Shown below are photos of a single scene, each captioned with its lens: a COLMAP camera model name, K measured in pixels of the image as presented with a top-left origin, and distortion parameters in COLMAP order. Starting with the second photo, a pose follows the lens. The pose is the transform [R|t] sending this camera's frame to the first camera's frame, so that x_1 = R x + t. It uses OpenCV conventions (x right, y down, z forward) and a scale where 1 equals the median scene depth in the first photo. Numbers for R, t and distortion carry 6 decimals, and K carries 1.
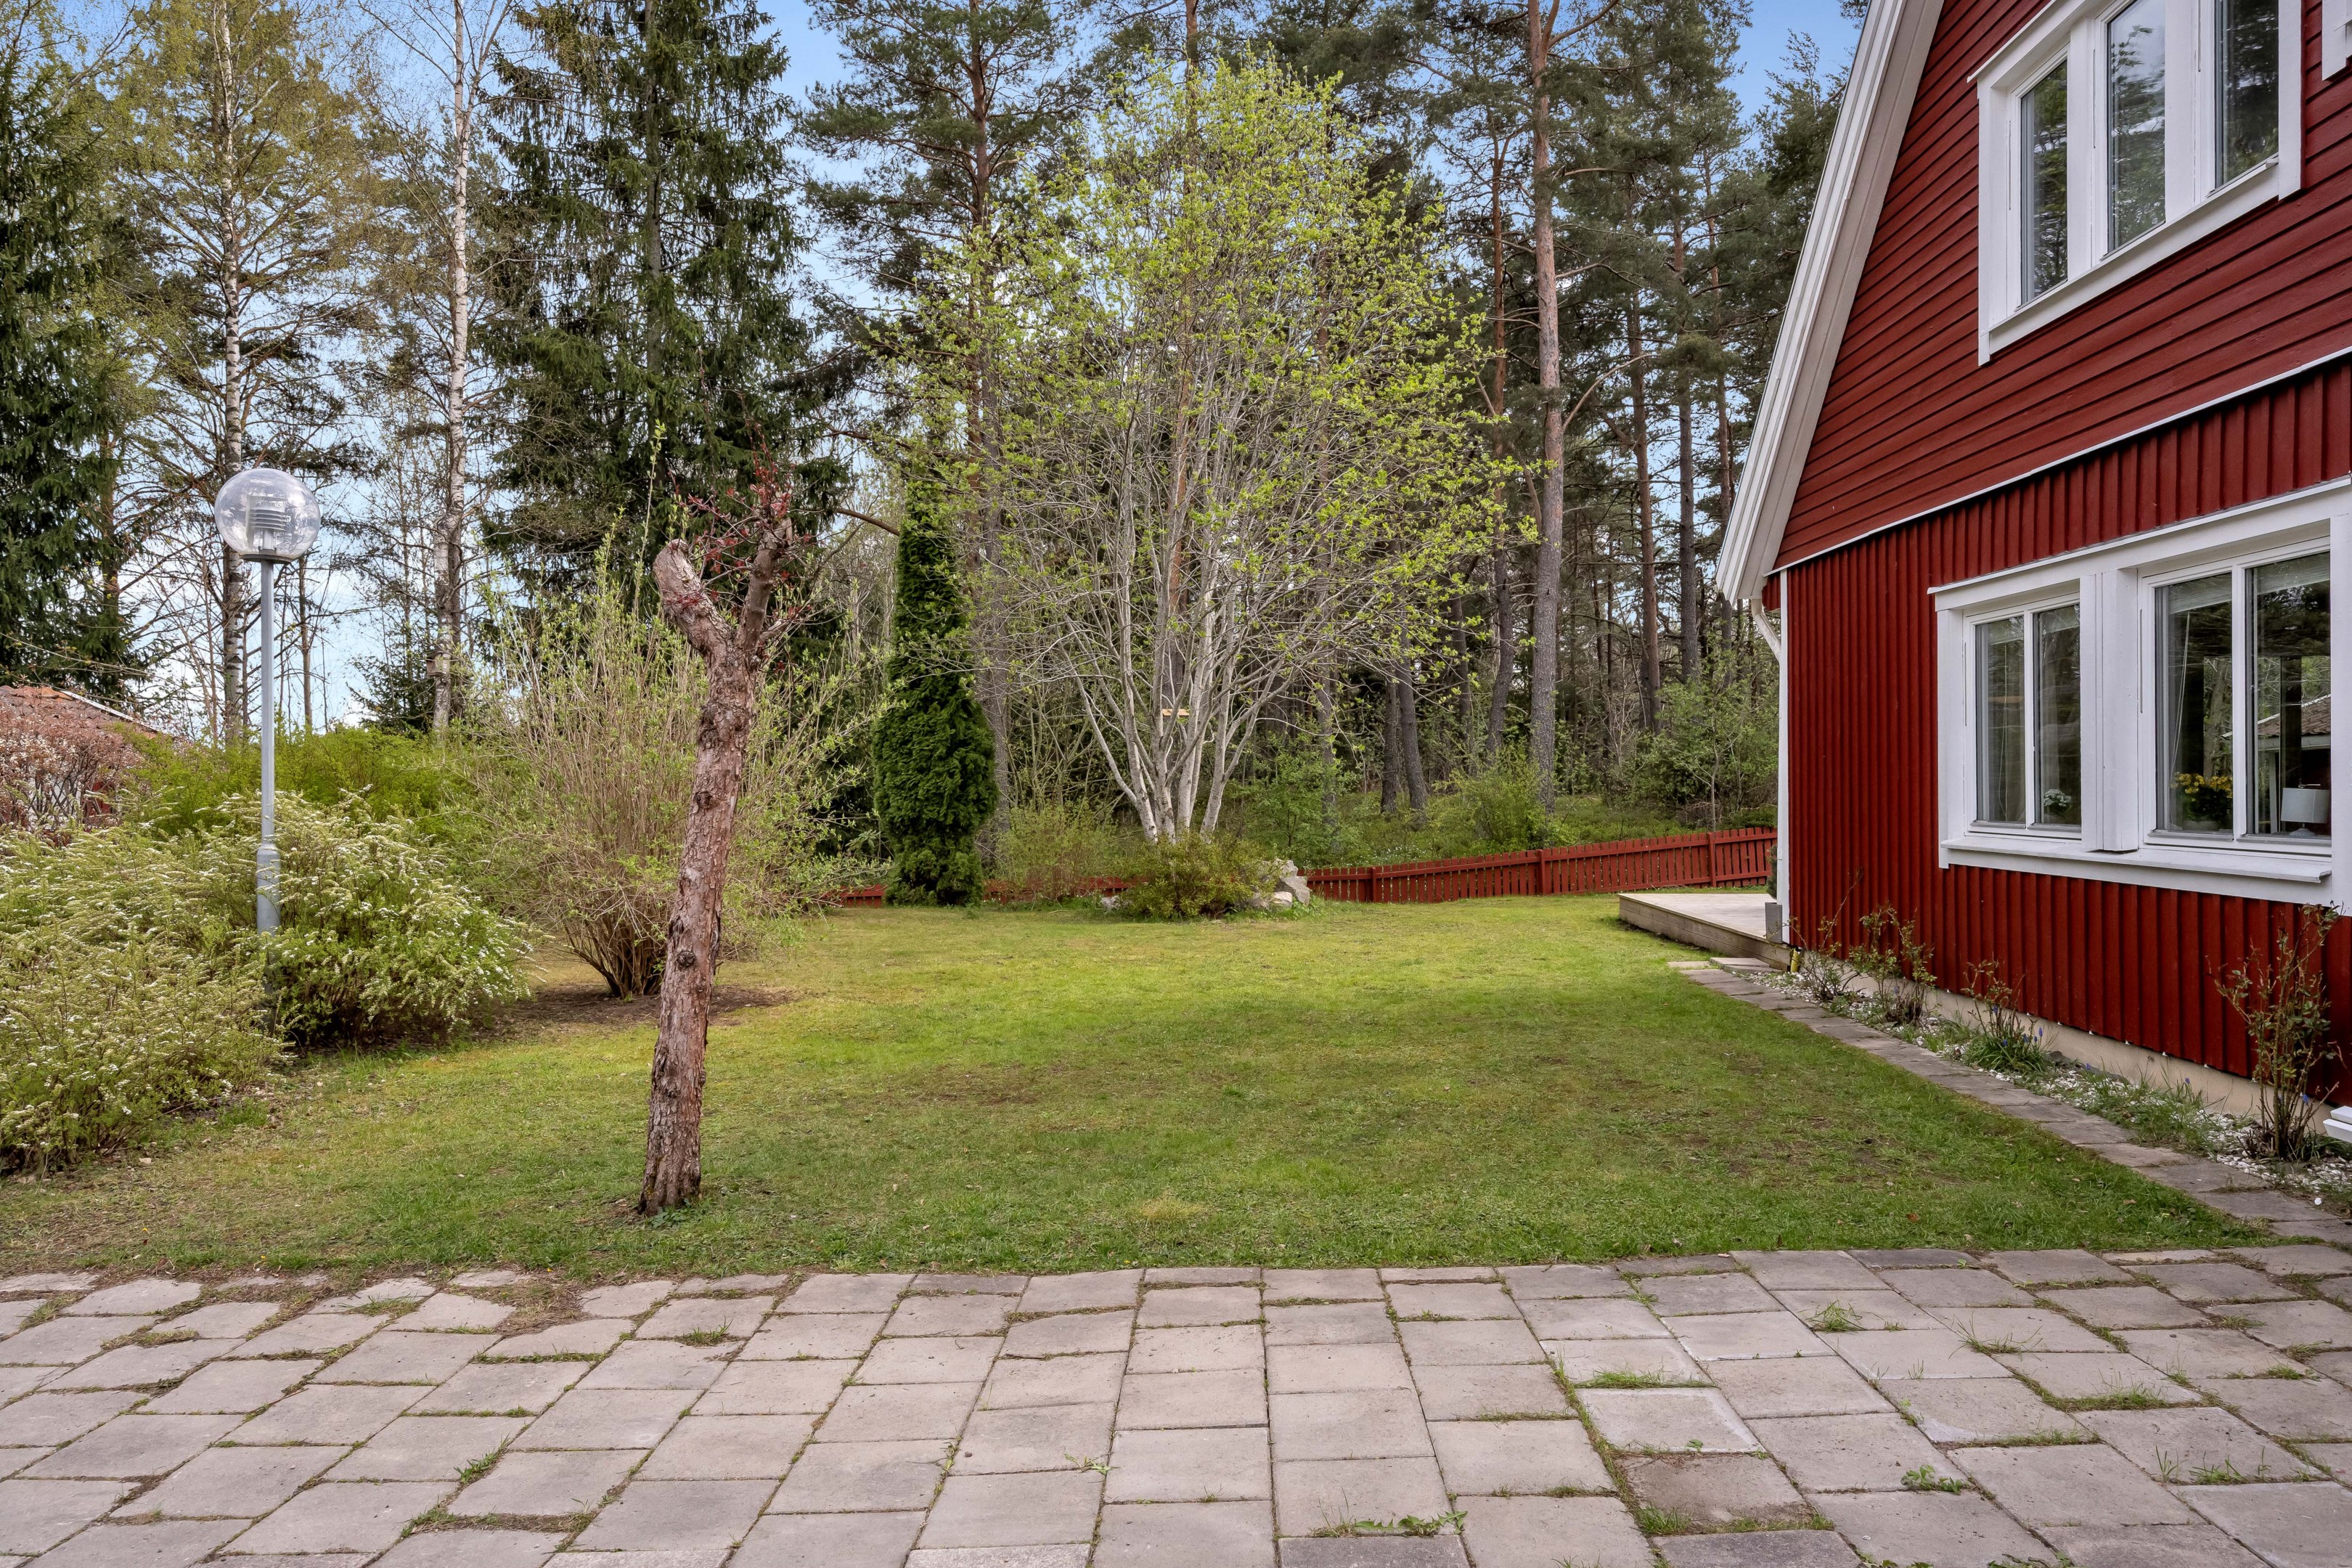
lens RADIAL K [[1564.6, 0, 1176.0], [0, 1564.6, 784.0], [0, 0, 1]] dist [0.003078, 0.001038]
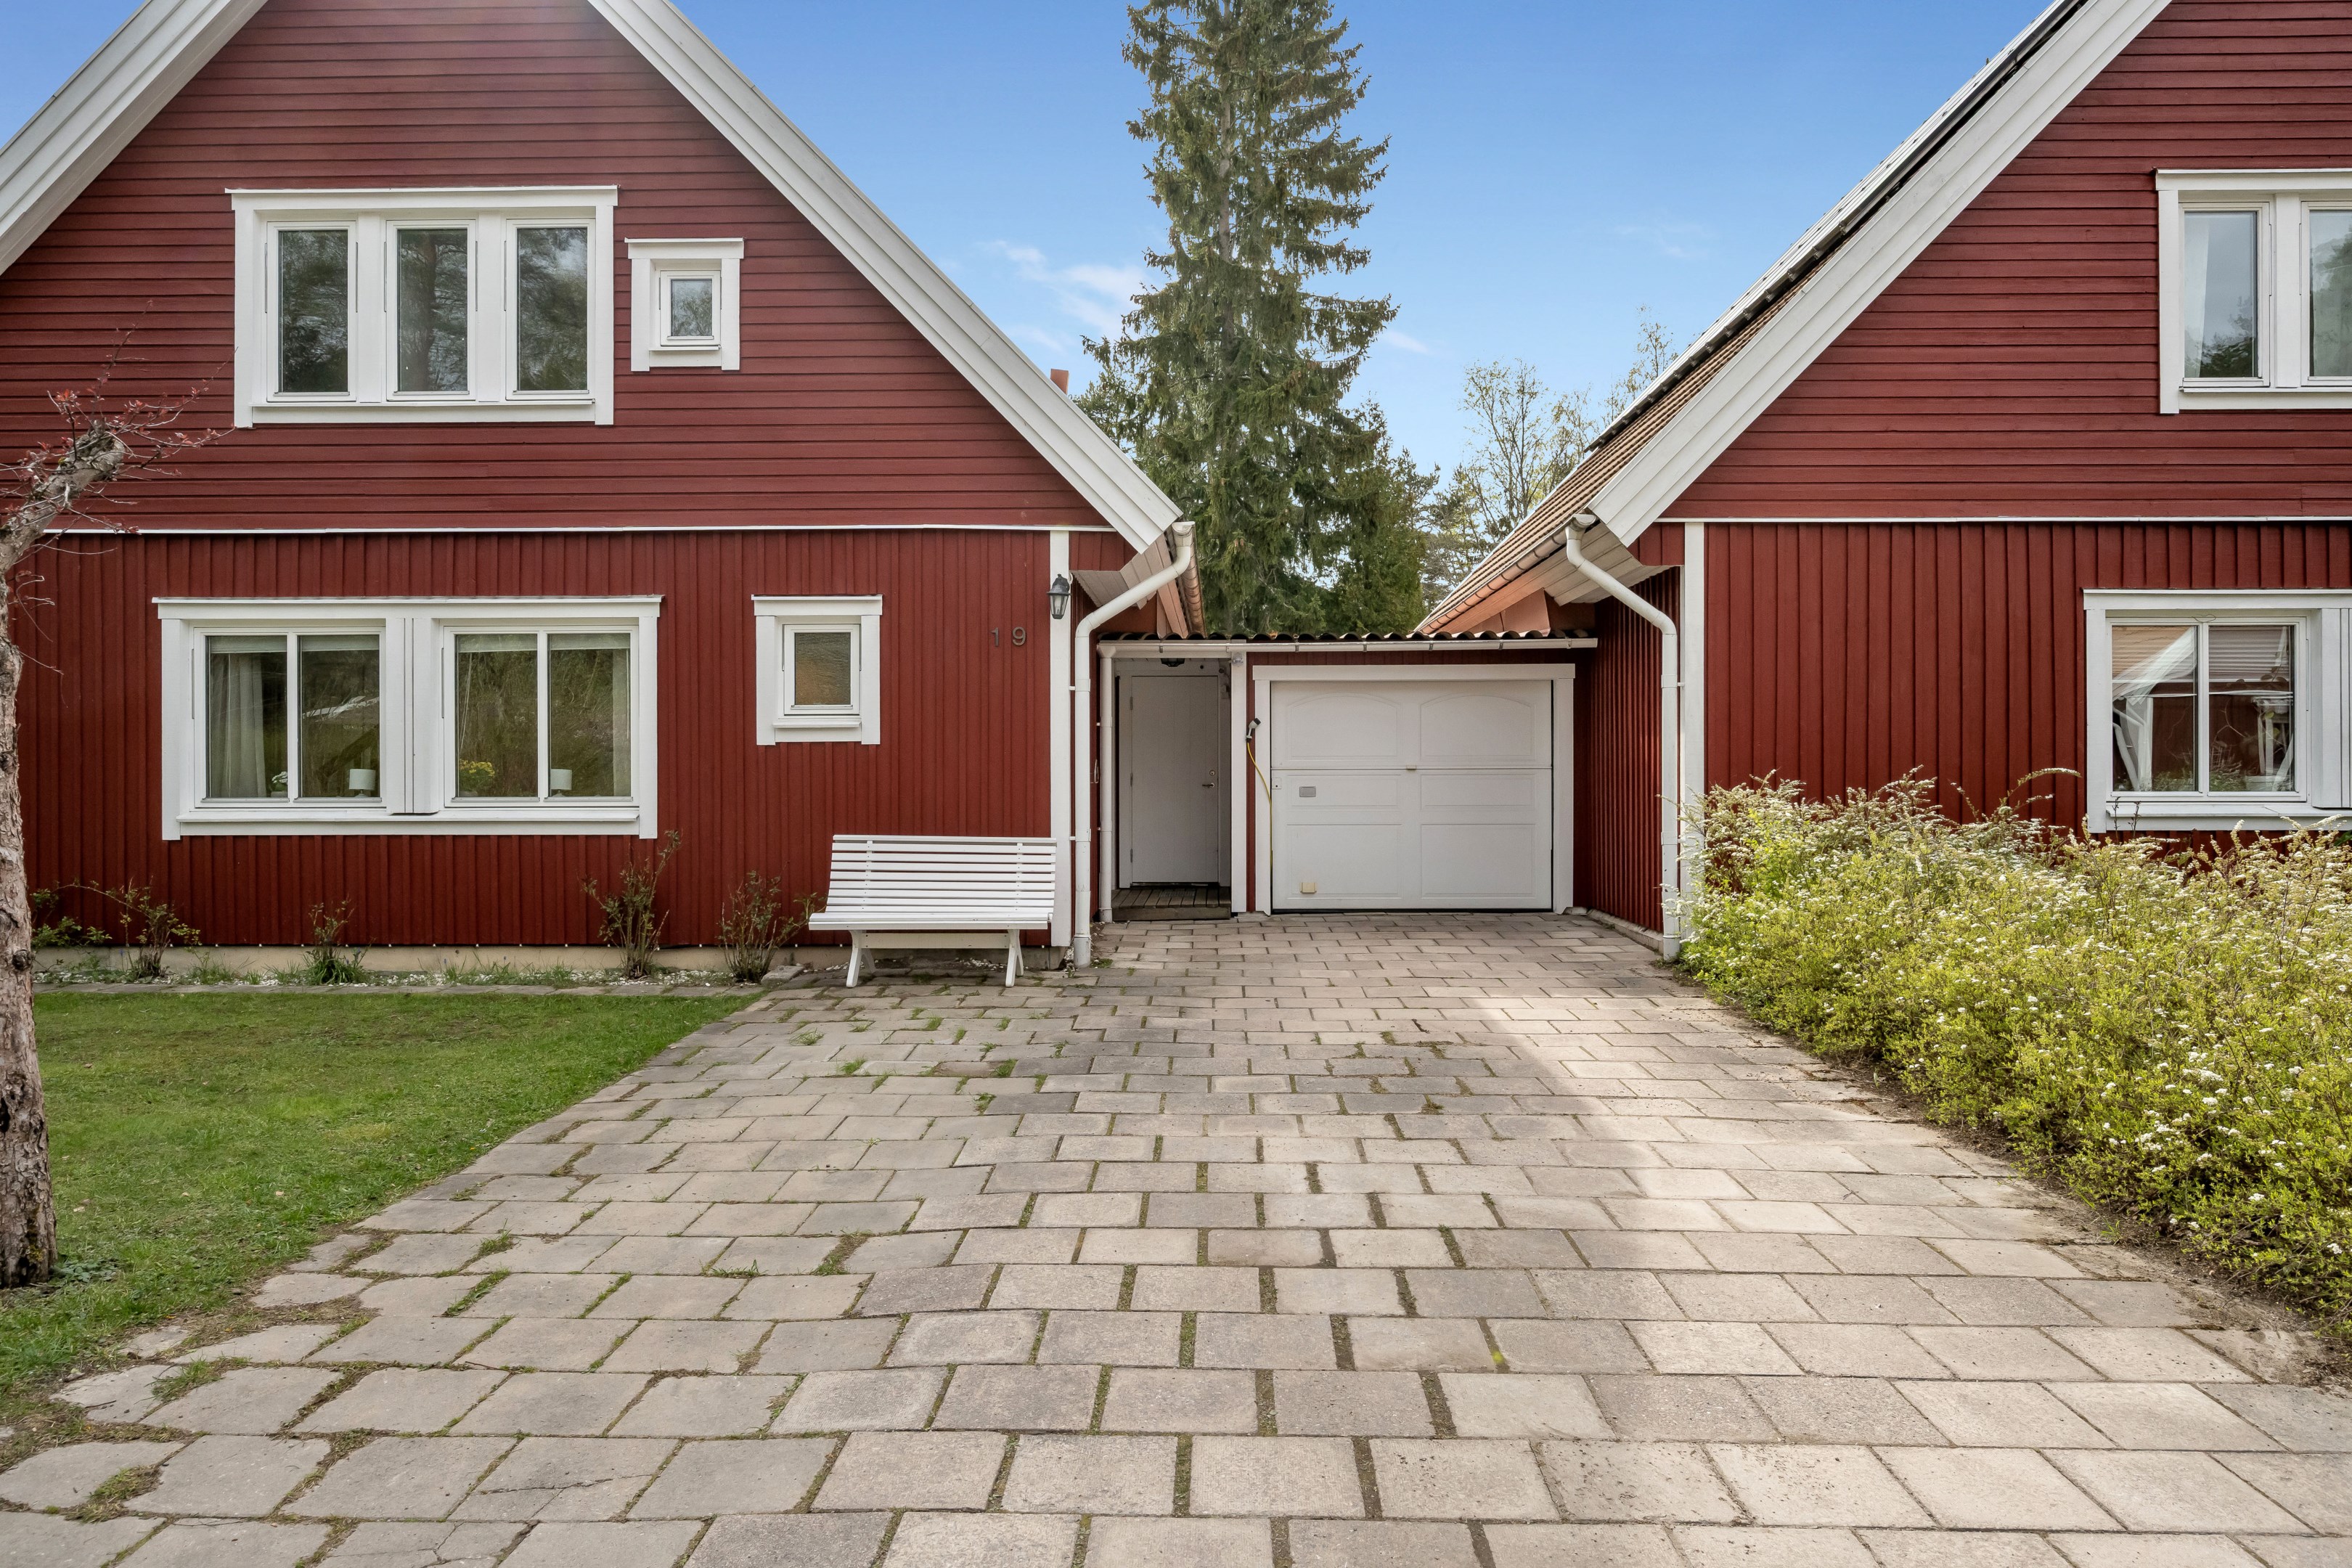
lens RADIAL K [[1545.7, 0, 1176.0], [0, 1545.7, 784.0], [0, 0, 1]] dist [-0.002257, -0.001010]
pose [[0.002302, -0.003551, 0.999991, -1.276864], [0.005790, 0.999977, 0.003537, 0.024812], [-0.999981, 0.005782, 0.002323, 0.474802]]
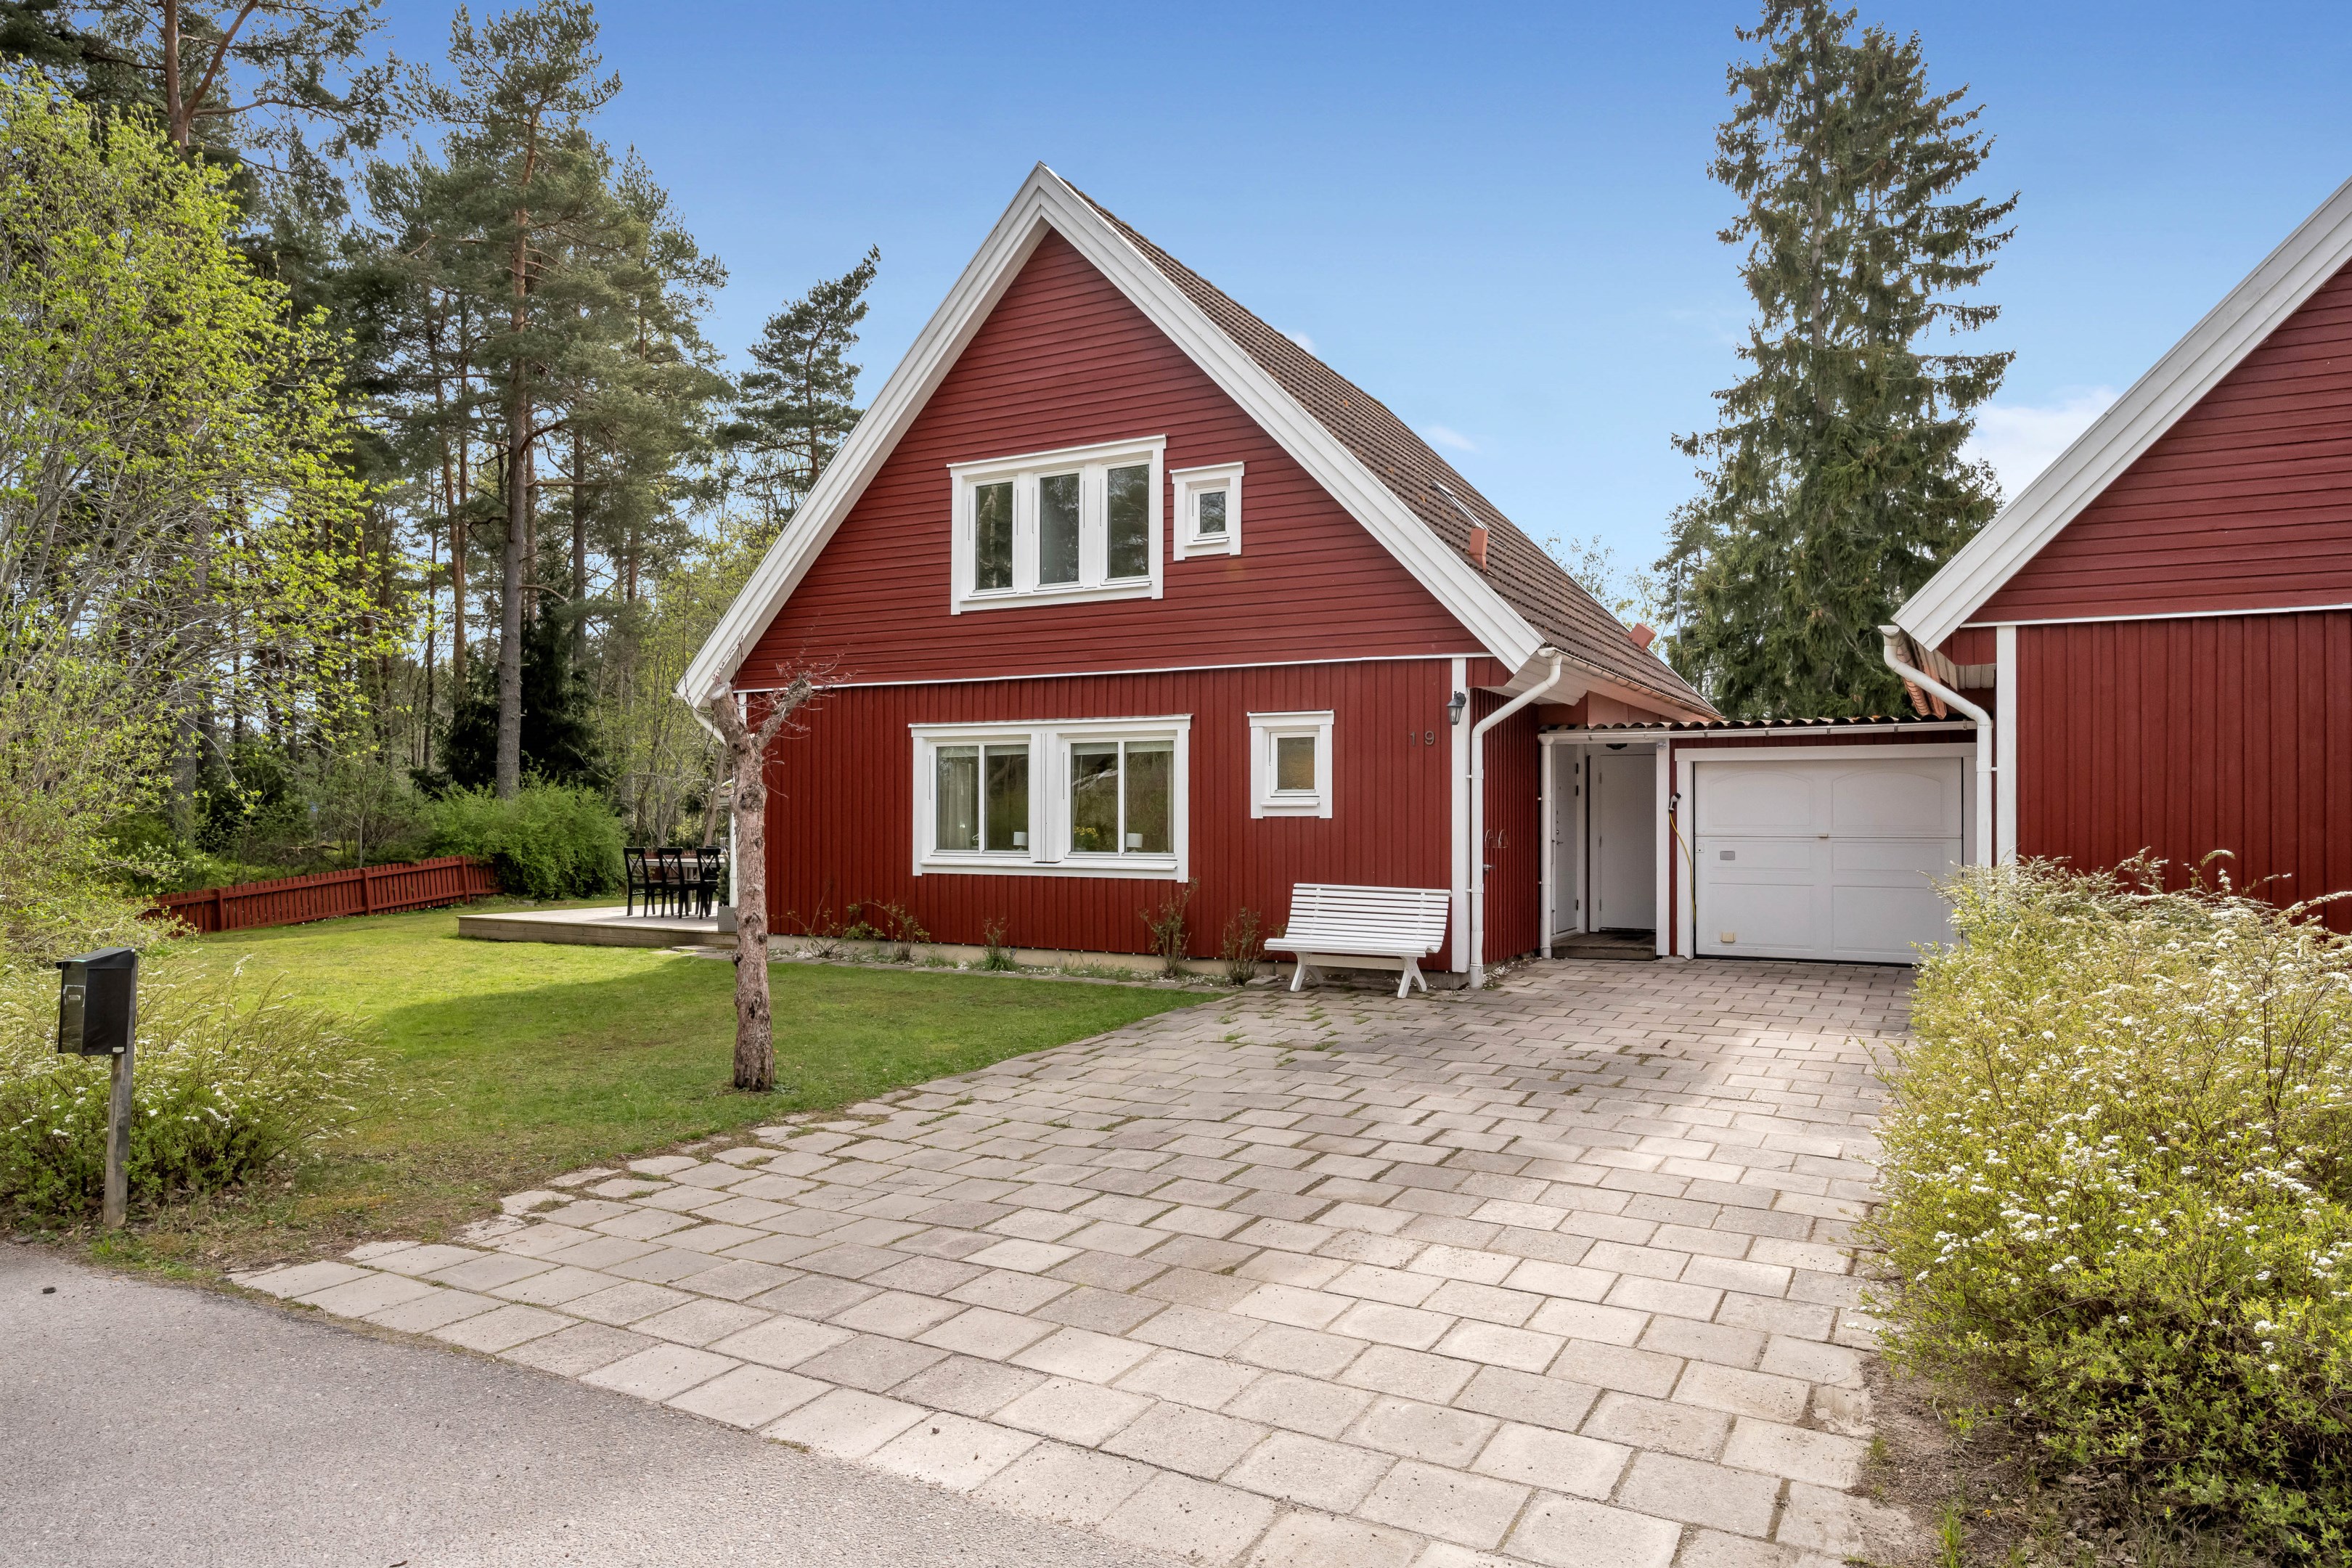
lens RADIAL K [[1433.6, 0, 1178.8], [0, 1433.6, 828.0], [0, 0, 1]] dist [0.001899, 0.000631]
pose [[0.457084, -0.001131, 0.889423, -1.710263], [-0.001651, 0.999996, 0.002120, -0.012572], [-0.889422, -0.002438, 0.457080, -0.111407]]
